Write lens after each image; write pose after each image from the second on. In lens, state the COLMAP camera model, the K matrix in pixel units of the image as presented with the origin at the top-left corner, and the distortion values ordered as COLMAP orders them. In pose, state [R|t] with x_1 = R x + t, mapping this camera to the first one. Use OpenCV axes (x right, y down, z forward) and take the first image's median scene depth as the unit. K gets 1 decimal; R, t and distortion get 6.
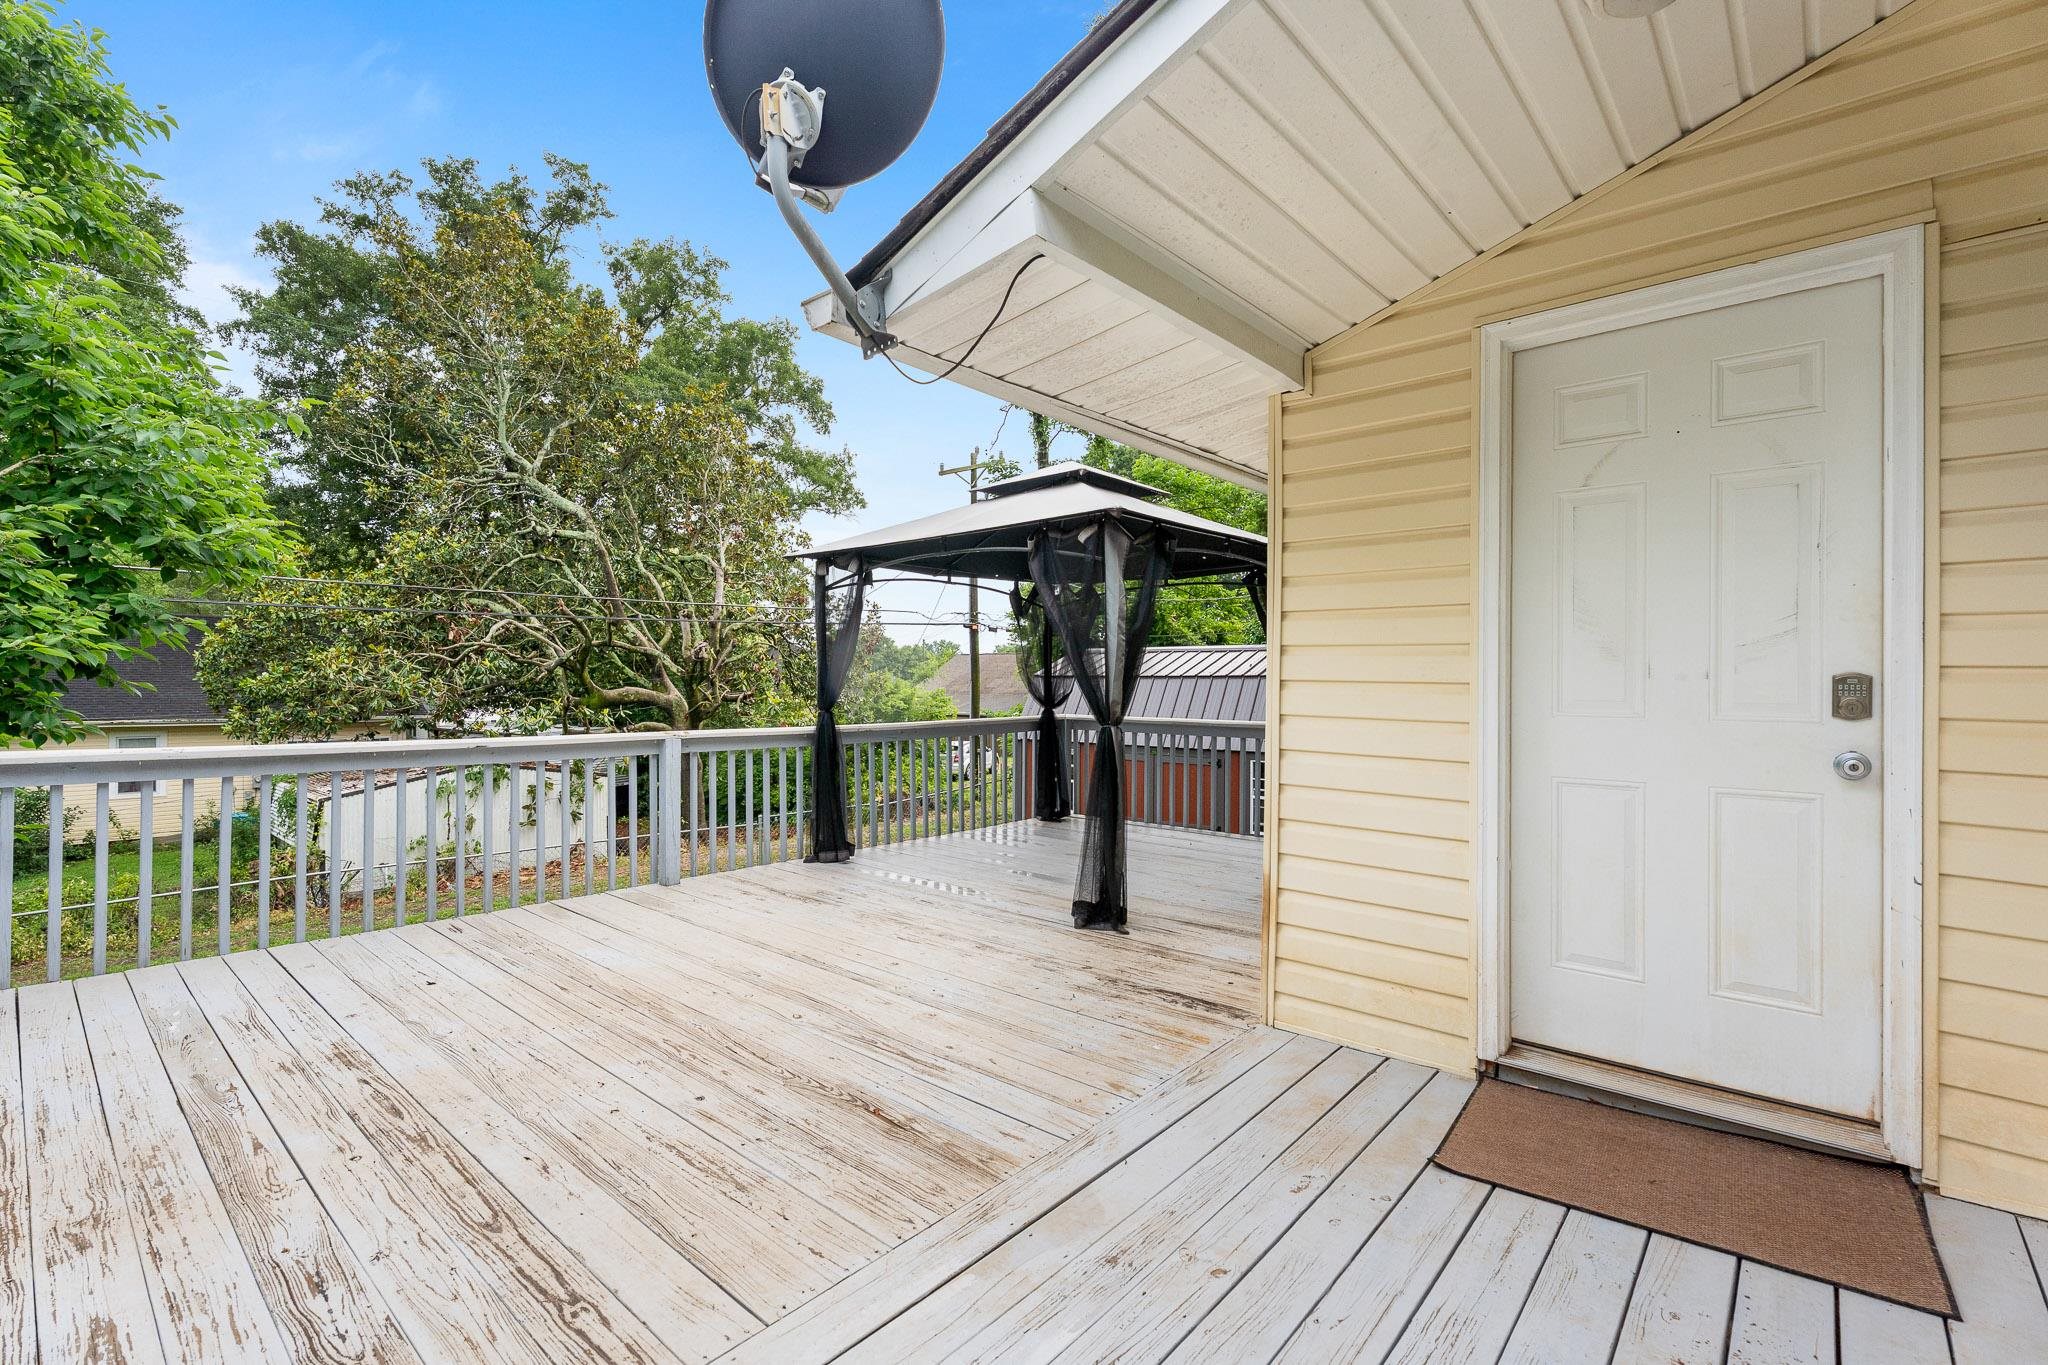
lens RADIAL K [[927.0, 0, 1031.1], [0, 927.0, 678.1], [0, 0, 1]] dist [0.002761, 0.000337]
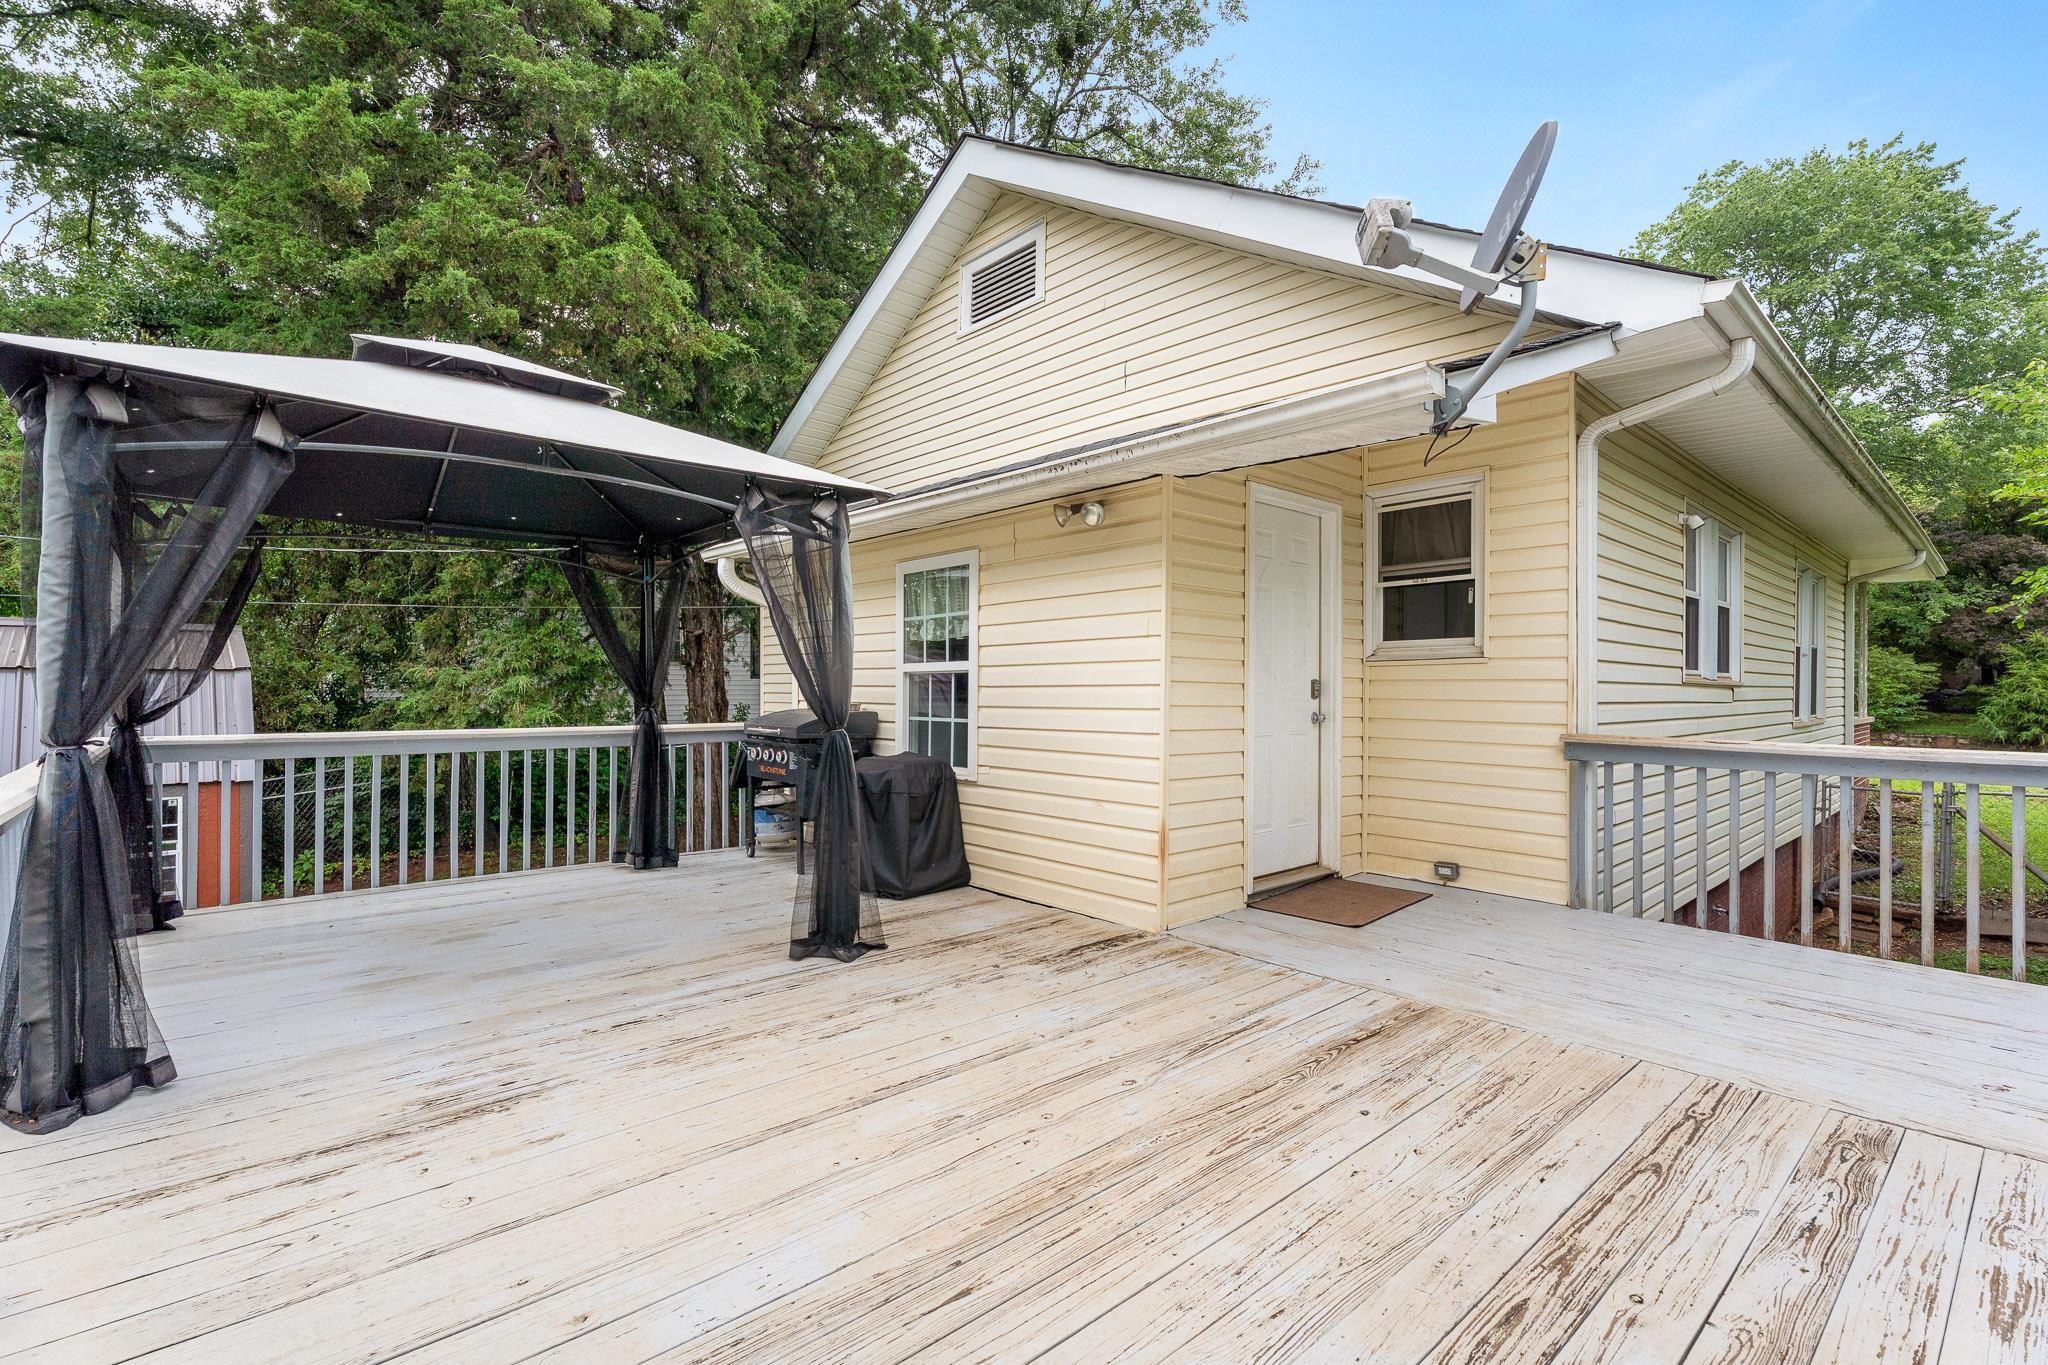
lens RADIAL K [[927.0, 0, 1032.0], [0, 927.0, 691.3], [0, 0, 1]] dist [0.002761, 0.000337]
pose [[0.114840, -0.008479, 0.993348, -1.289843], [-0.008028, 0.999923, 0.009464, 0.007159], [-0.993352, -0.009061, 0.114763, 1.179825]]
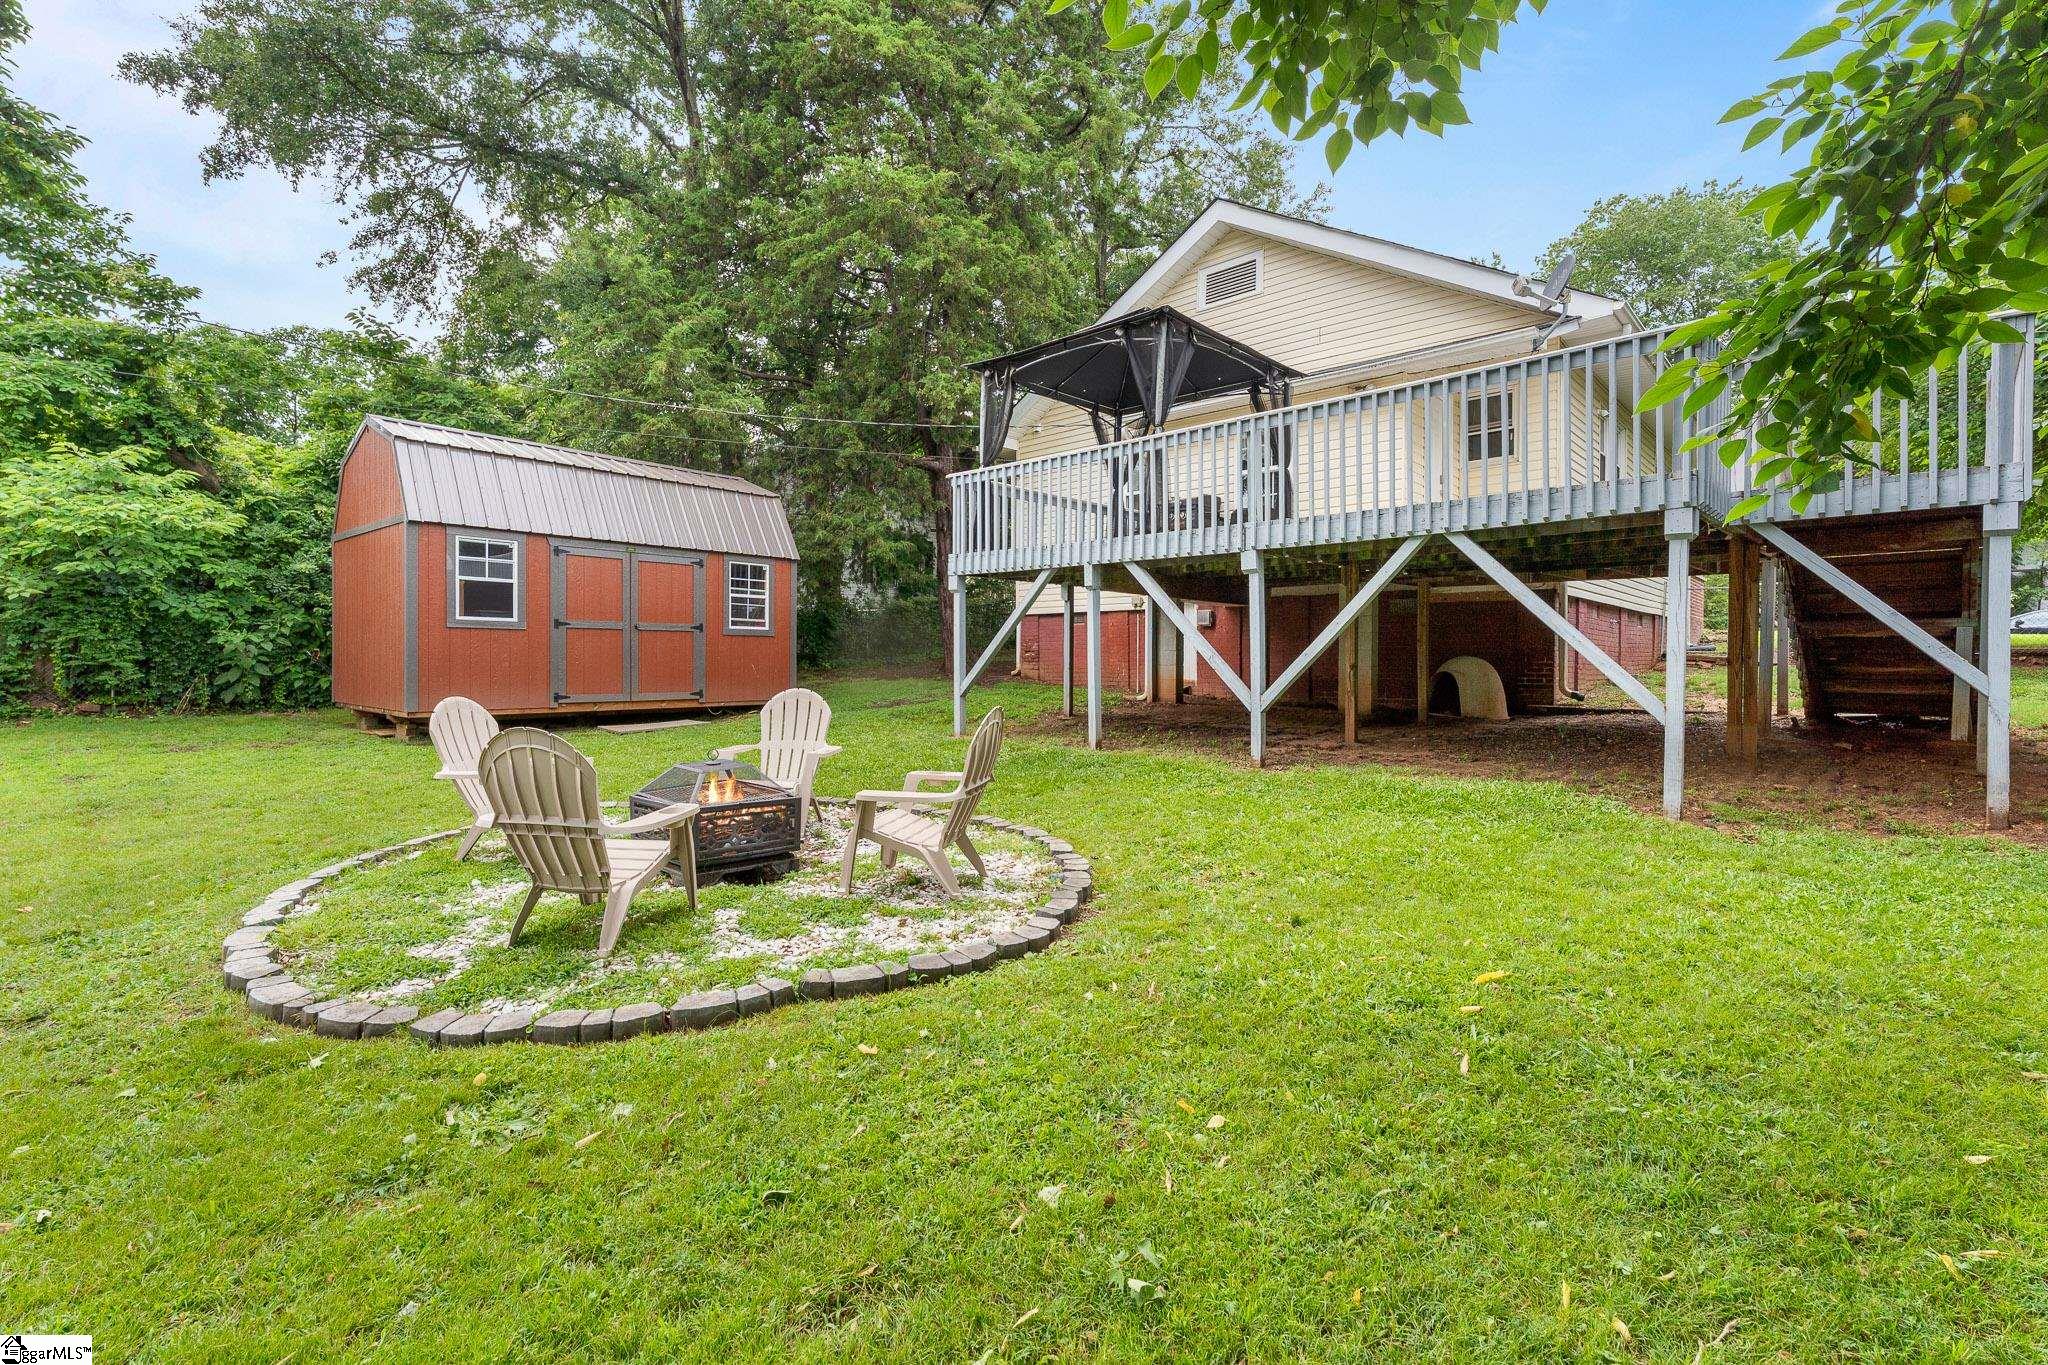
lens RADIAL K [[927.0, 0, 1024.9], [0, 927.0, 668.3], [0, 0, 1]] dist [0.002761, 0.000337]
pose [[0.035519, -0.012233, 0.999294, -2.737521], [-0.011447, 0.999854, 0.012647, 0.532343], [-0.999303, -0.011888, 0.035374, 2.037960]]
